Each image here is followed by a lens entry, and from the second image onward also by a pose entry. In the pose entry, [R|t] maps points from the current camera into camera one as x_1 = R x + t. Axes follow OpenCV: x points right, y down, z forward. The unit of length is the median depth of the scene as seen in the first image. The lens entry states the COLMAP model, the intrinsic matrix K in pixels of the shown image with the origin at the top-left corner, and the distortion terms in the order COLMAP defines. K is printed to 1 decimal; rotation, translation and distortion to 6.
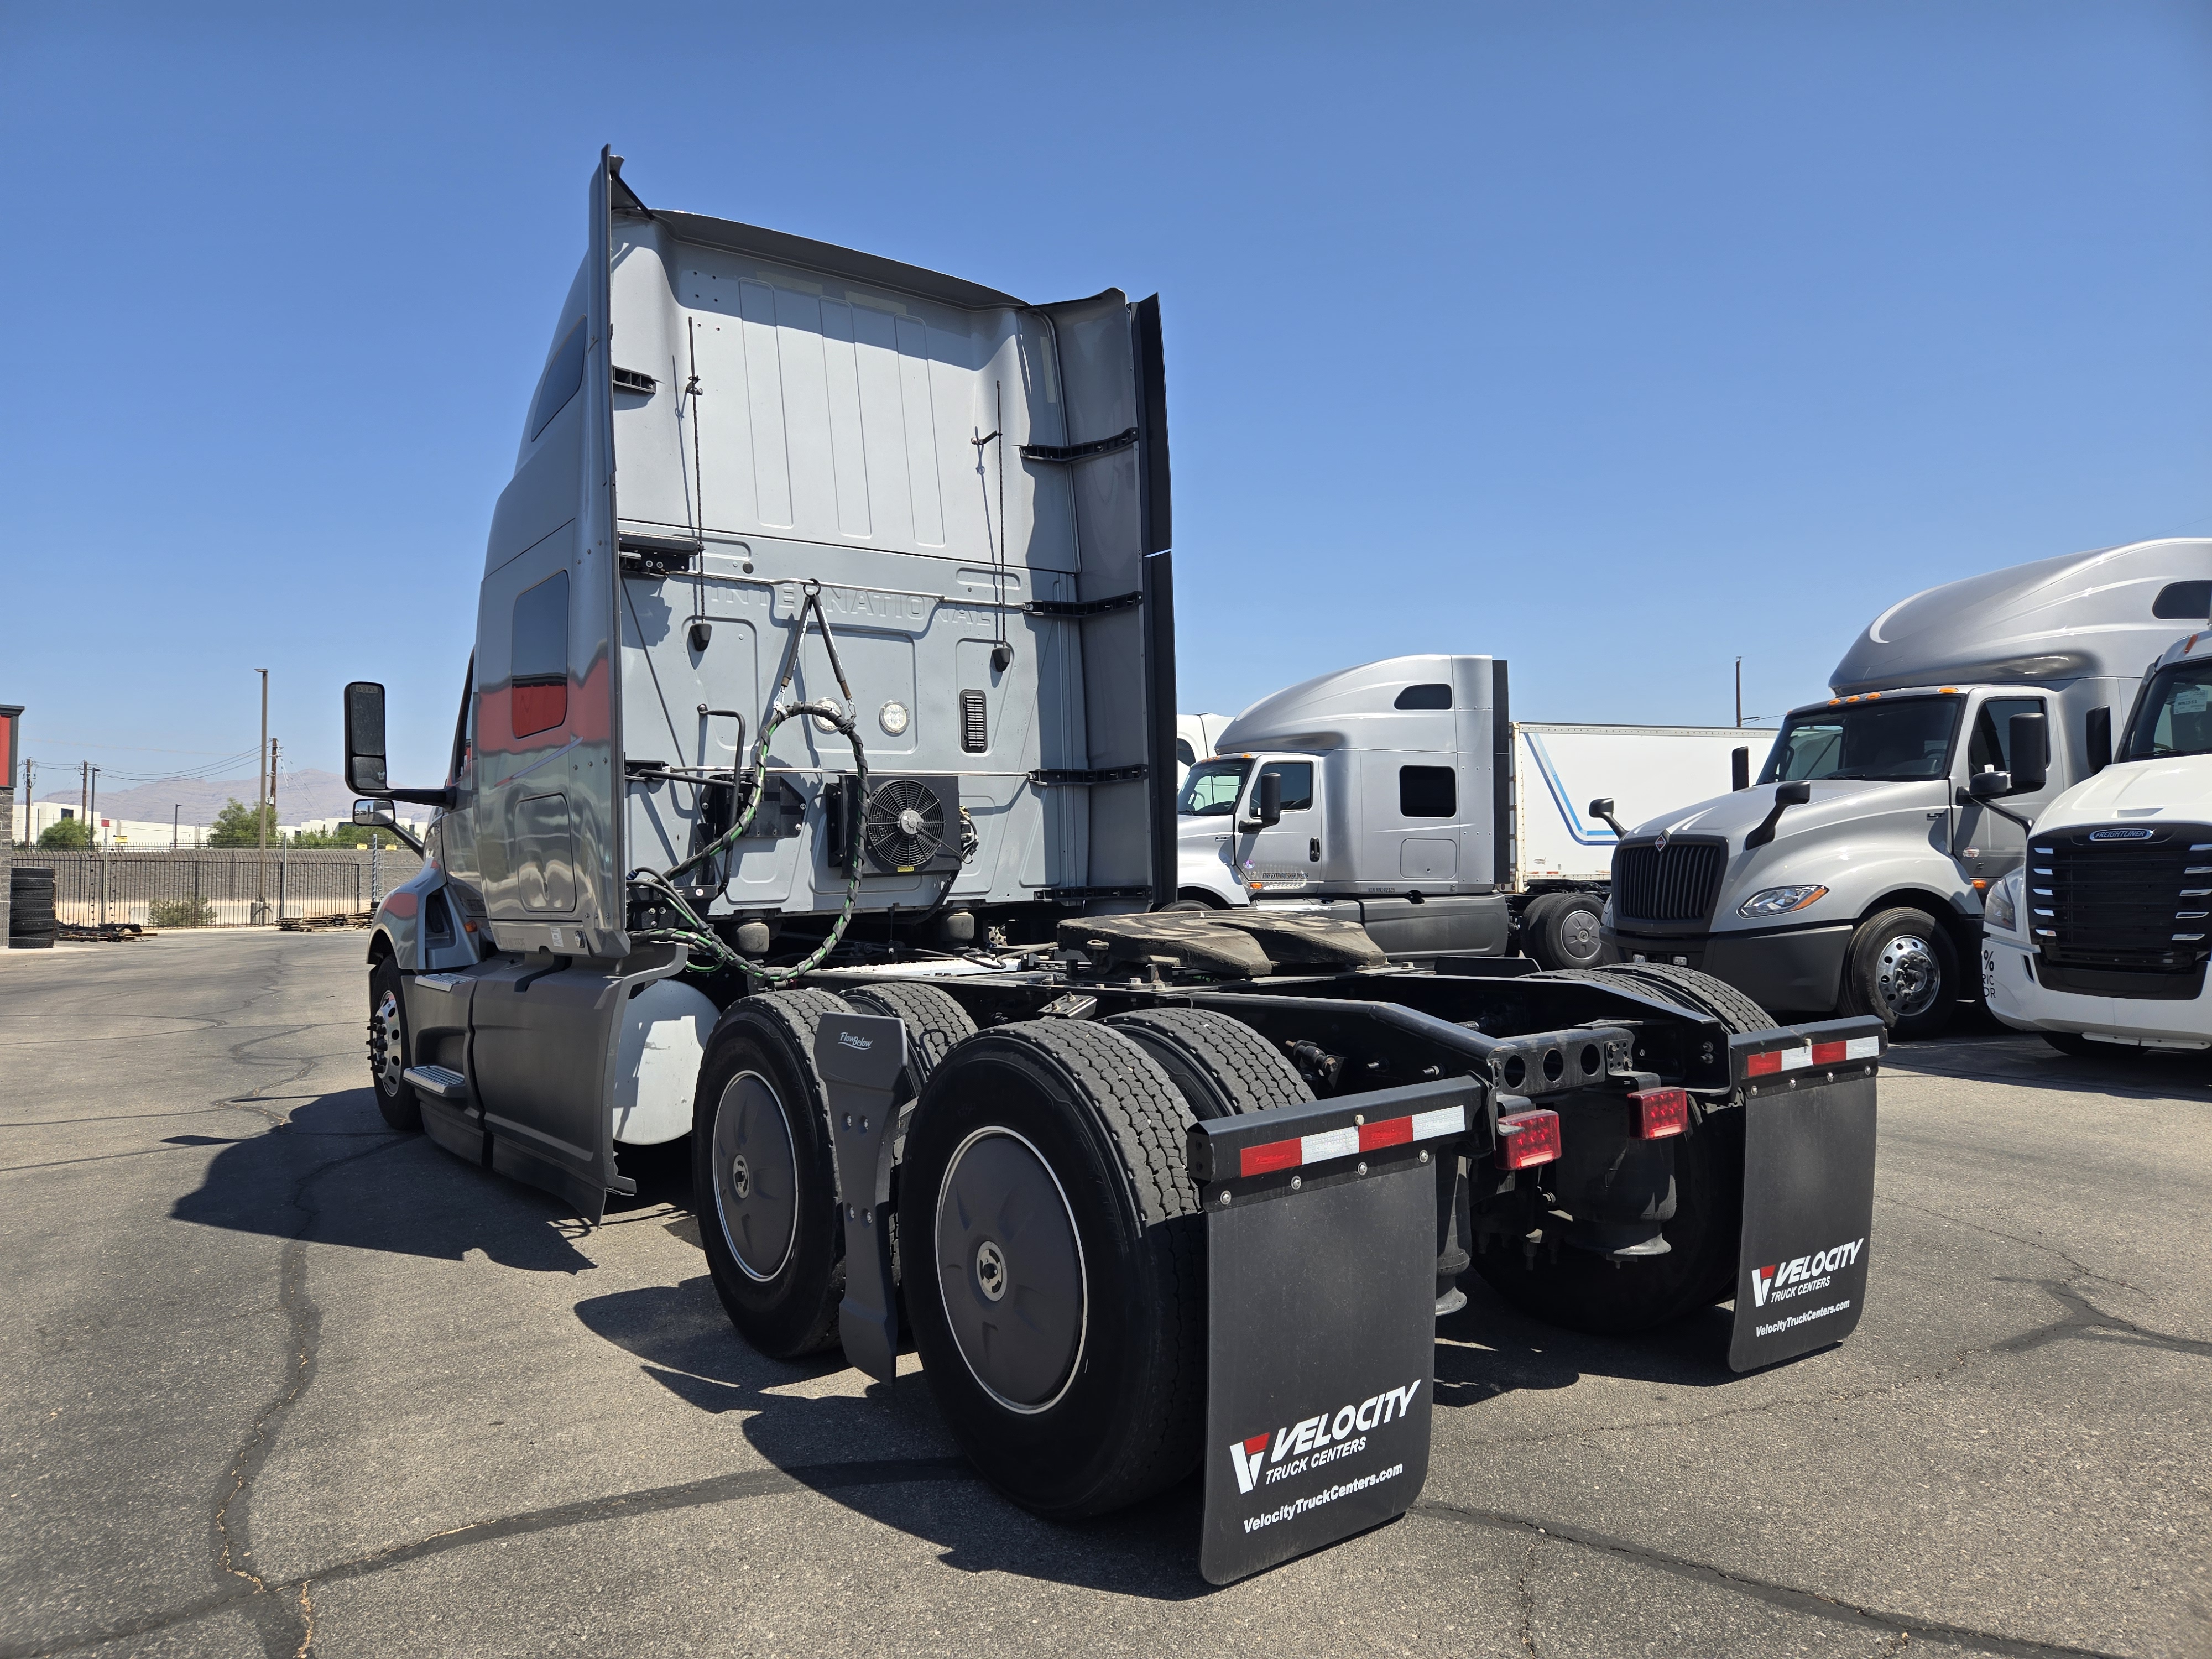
lens RADIAL K [[1501.2, 0, 1097.1], [0, 1501.2, 808.1], [0, 0, 1]] dist [0.073891, -0.056549]
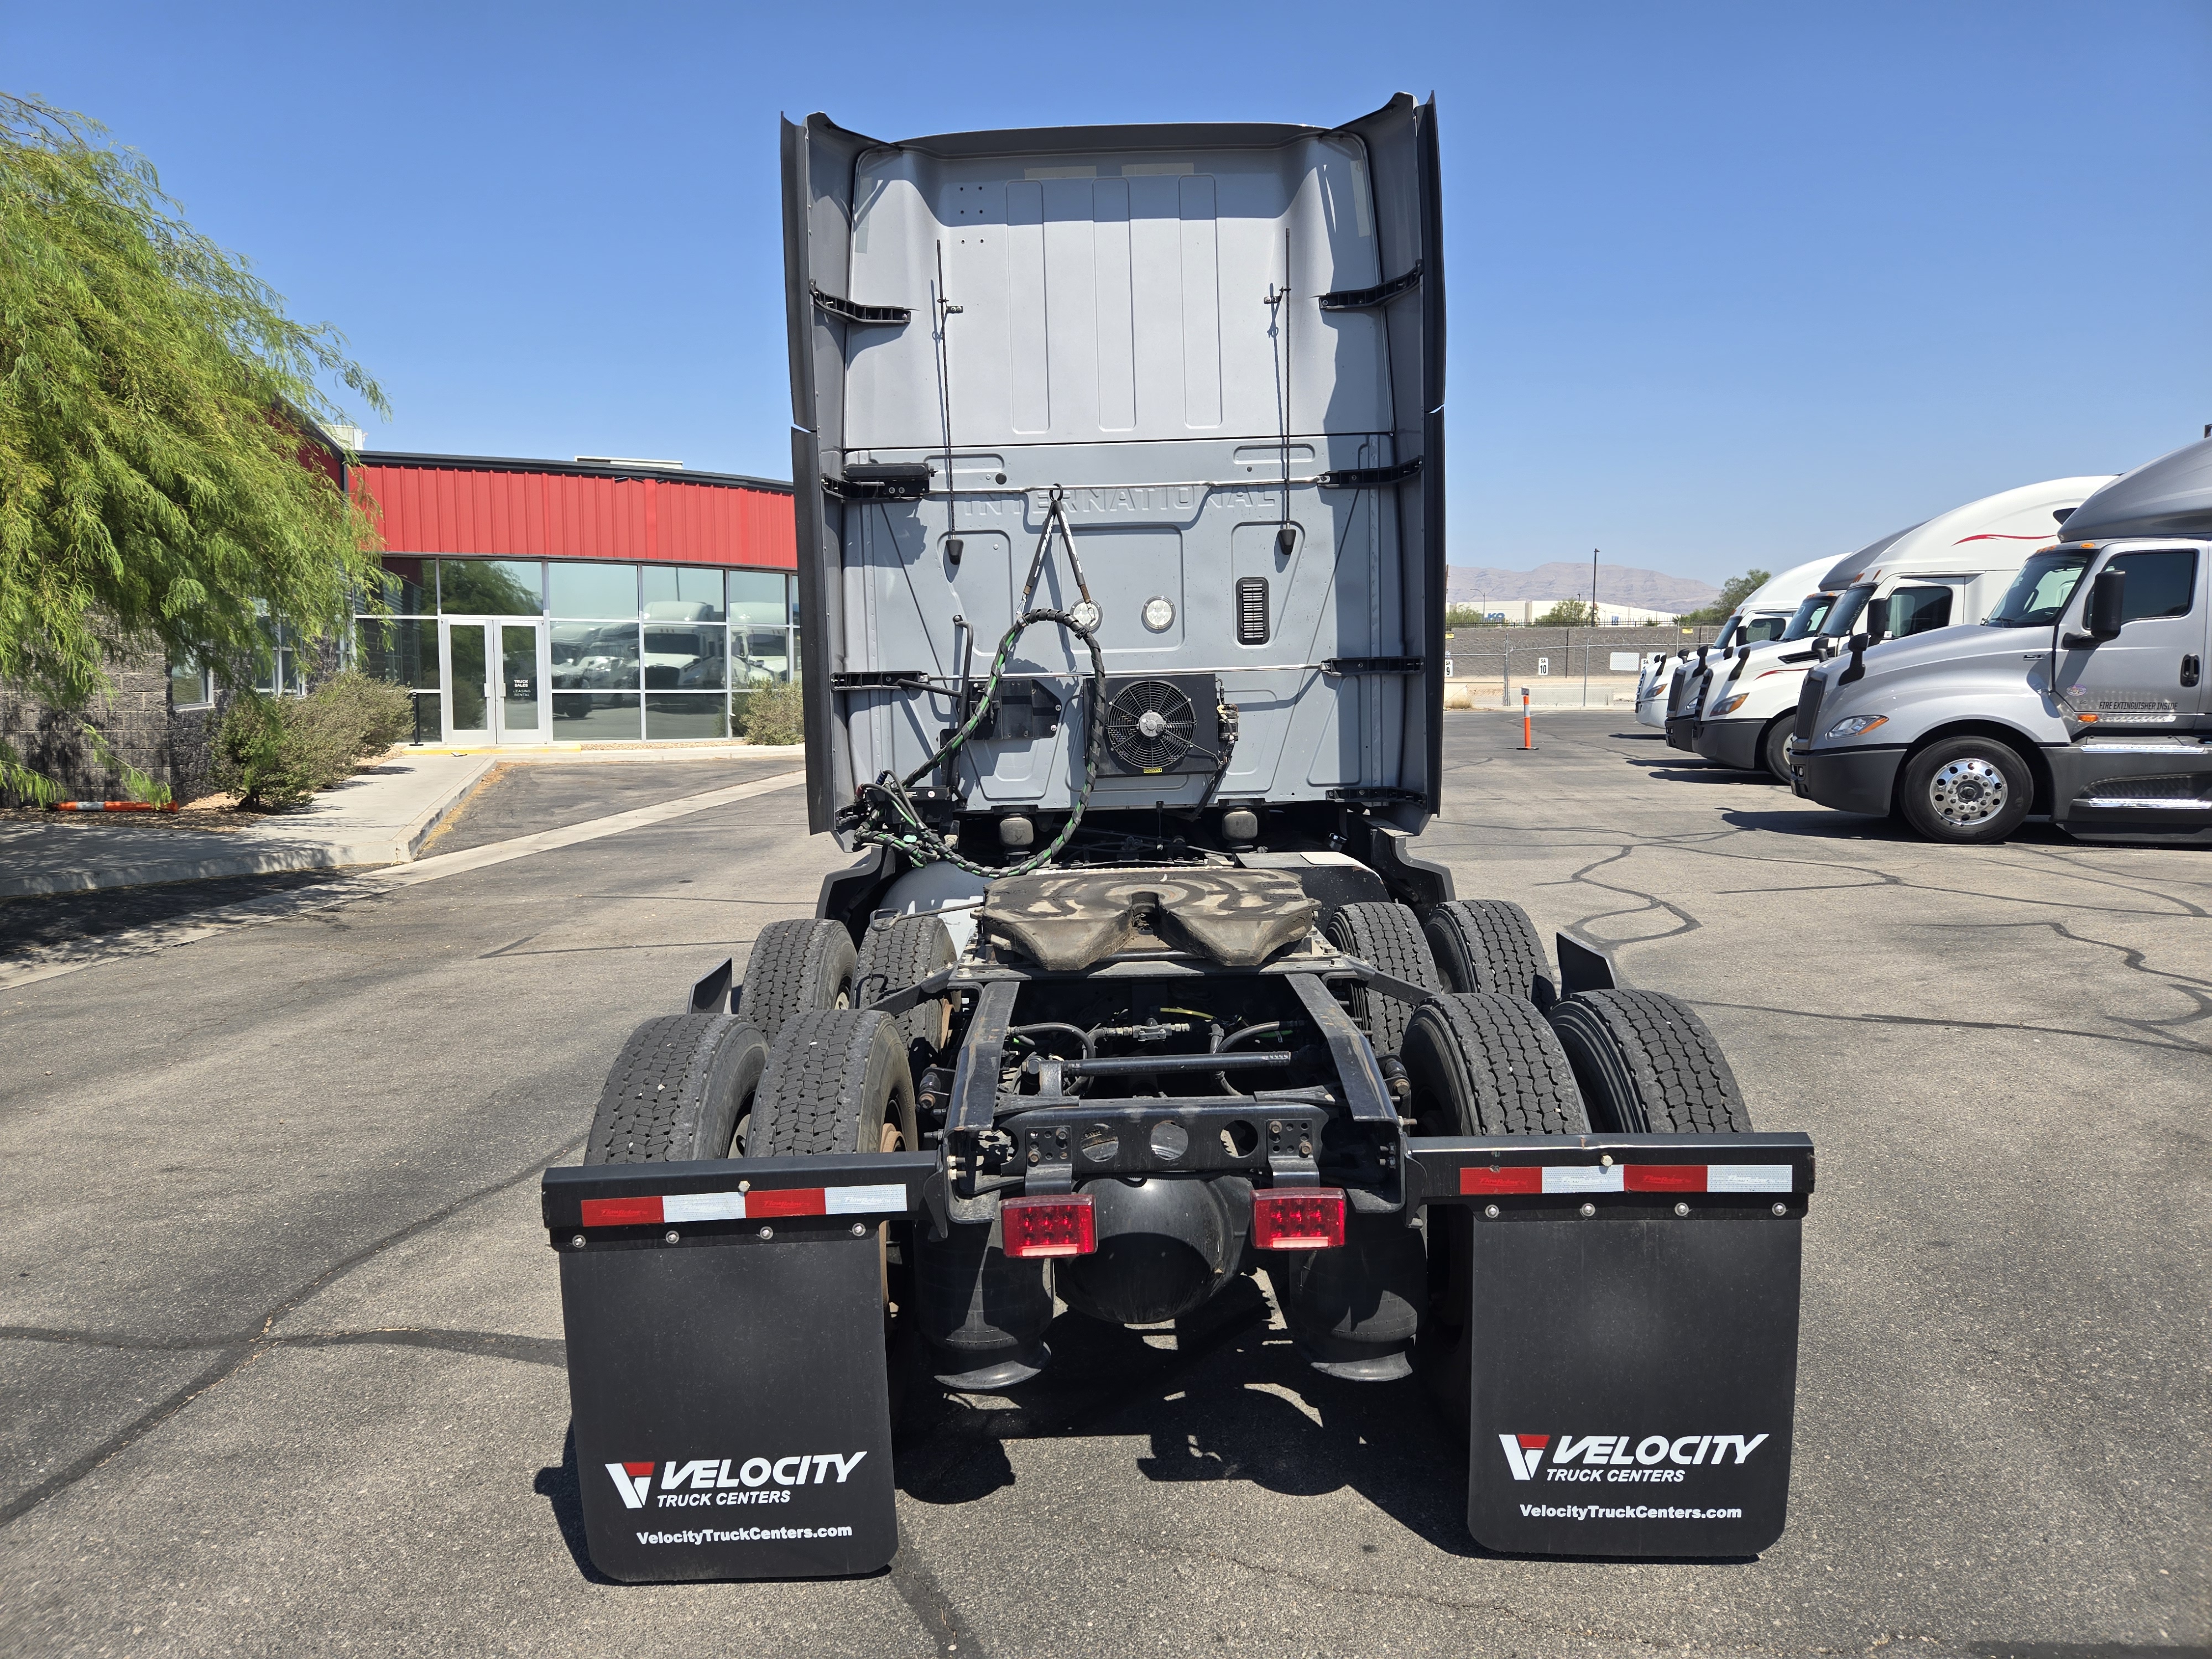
lens RADIAL K [[1518.6, 0, 1104.7], [0, 1518.6, 768.5], [0, 0, 1]] dist [0.071719, -0.055228]
pose [[0.798301, 0.046995, -0.600422, 0.458957], [0.031680, 0.992294, 0.119788, -0.083670], [0.601425, -0.114648, 0.790661, 0.190599]]
